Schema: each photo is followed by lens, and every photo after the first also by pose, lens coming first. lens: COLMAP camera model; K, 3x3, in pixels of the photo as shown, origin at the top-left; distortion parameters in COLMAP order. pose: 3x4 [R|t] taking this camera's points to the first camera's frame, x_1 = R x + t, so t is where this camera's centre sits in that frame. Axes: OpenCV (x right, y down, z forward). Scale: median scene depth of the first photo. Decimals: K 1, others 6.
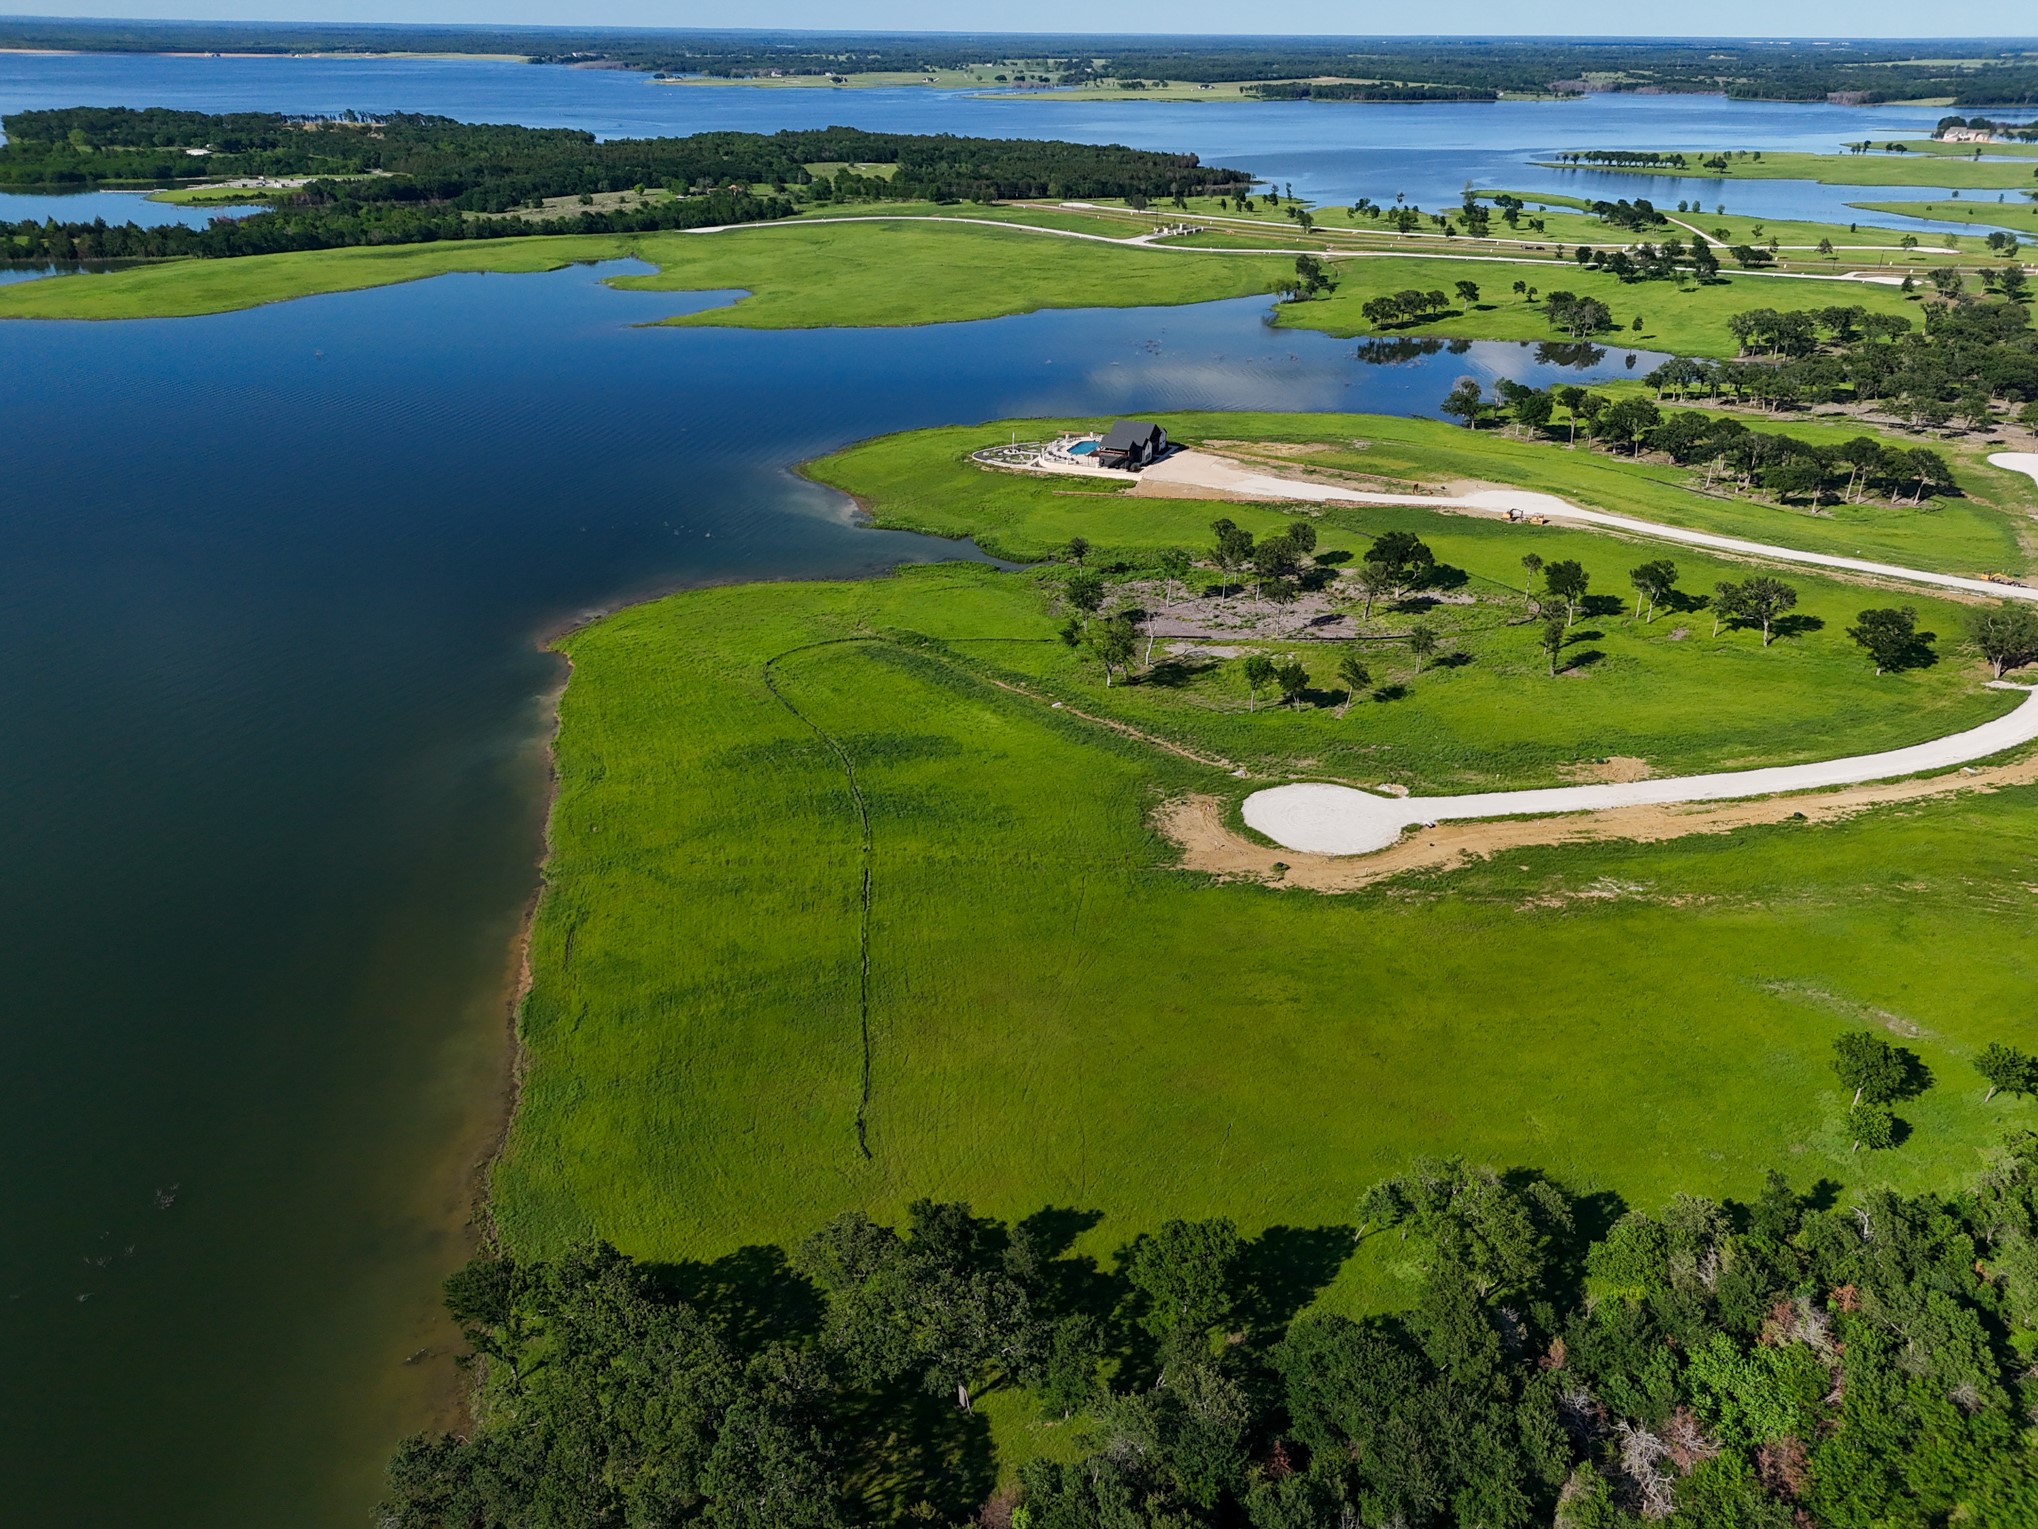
lens RADIAL K [[1500.2, 0, 1025.7], [0, 1500.2, 763.7], [0, 0, 1]] dist [0.049779, -0.042138]
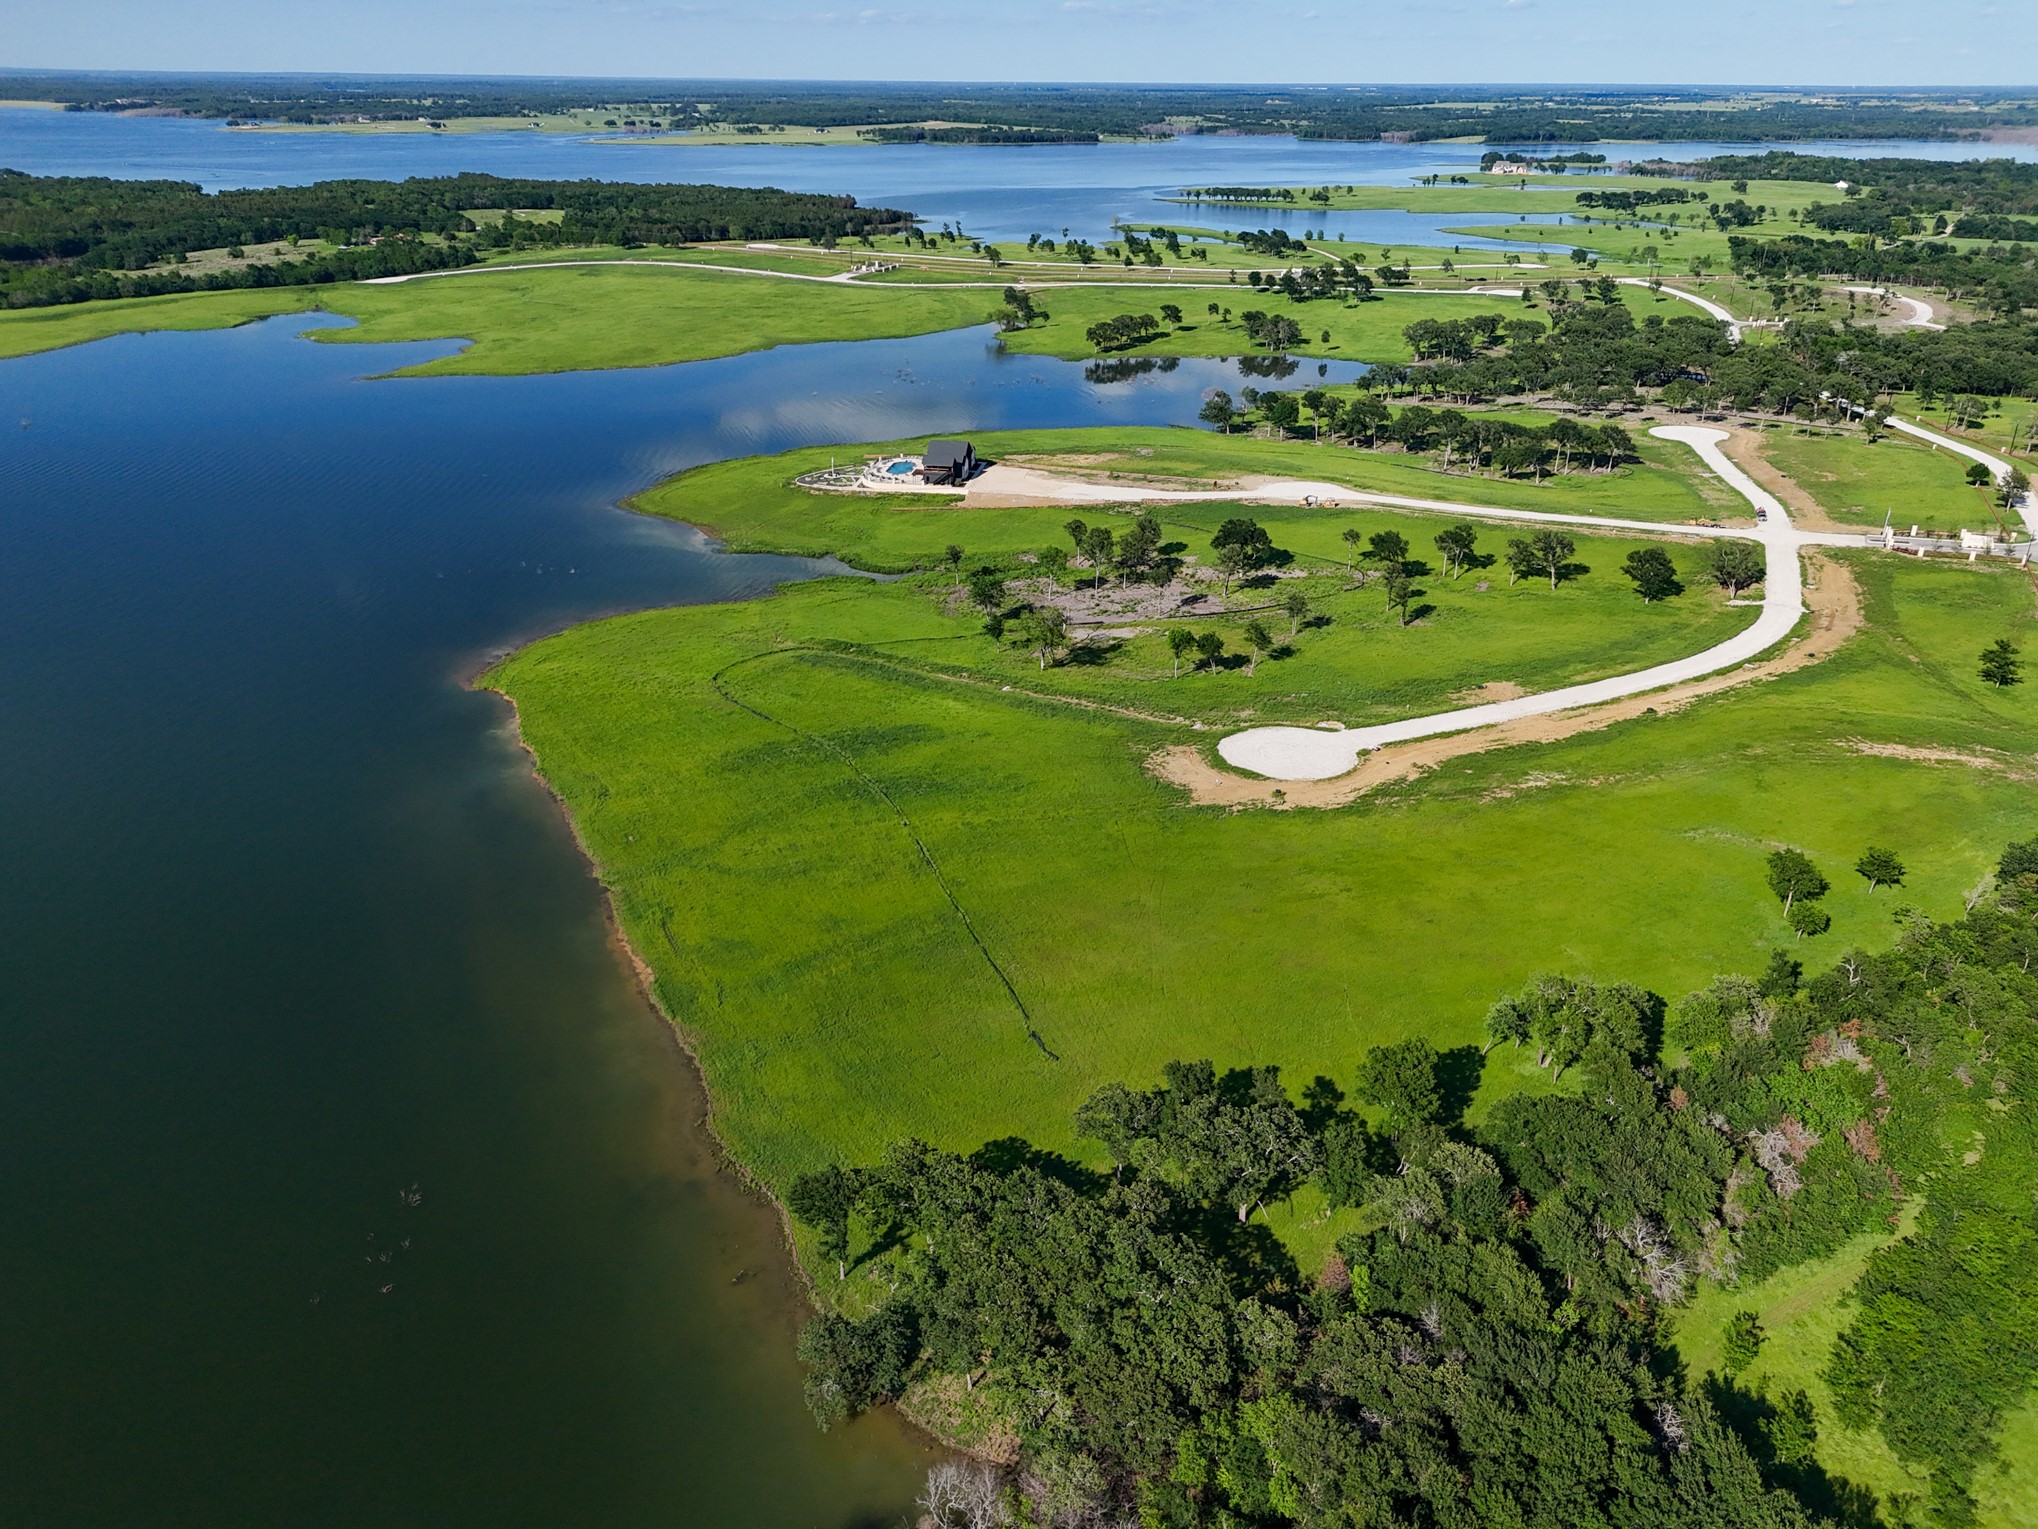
lens RADIAL K [[1500.2, 0, 1023.0], [0, 1500.2, 763.2], [0, 0, 1]] dist [0.049779, -0.042138]
pose [[0.968802, -0.104168, 0.224883, -0.147153], [0.109659, 0.993896, -0.012033, 0.019916], [-0.222257, 0.036318, 0.974312, -0.046048]]
